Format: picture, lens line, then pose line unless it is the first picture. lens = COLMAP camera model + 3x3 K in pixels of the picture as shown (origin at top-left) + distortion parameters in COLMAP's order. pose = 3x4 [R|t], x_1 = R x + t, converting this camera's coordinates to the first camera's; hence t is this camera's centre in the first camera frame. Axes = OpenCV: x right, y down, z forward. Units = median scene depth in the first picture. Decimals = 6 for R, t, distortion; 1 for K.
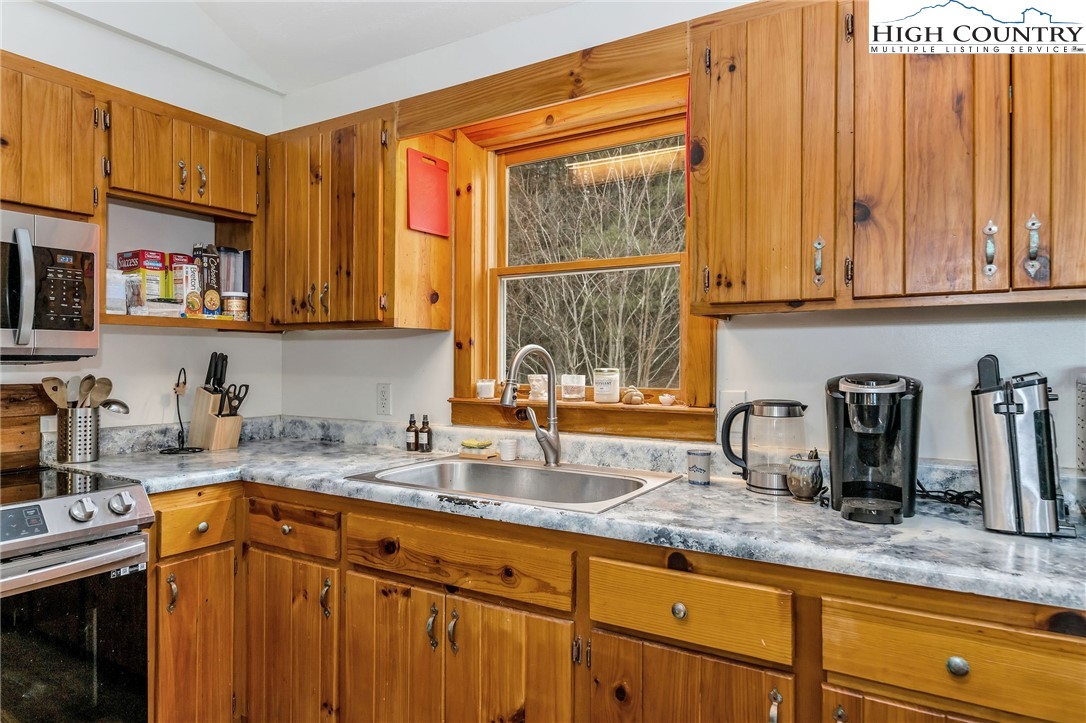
lens RADIAL K [[663.7, 0, 543.0], [0, 663.7, 361.5], [0, 0, 1]] dist [-0.002430, -0.000072]
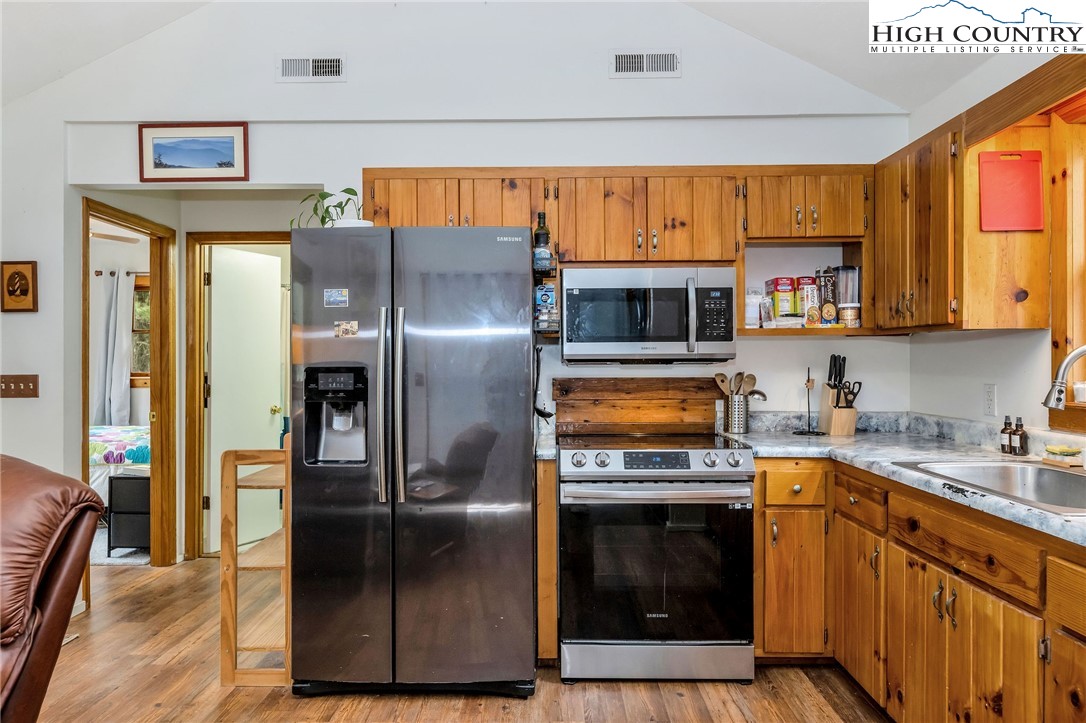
lens RADIAL K [[663.7, 0, 543.0], [0, 663.7, 361.5], [0, 0, 1]] dist [-0.002430, -0.000072]
pose [[0.529408, -0.002613, -0.848363, 0.307172], [0.002354, 0.999996, -0.001611, -0.000544], [0.848364, -0.001144, 0.529412, -0.109797]]
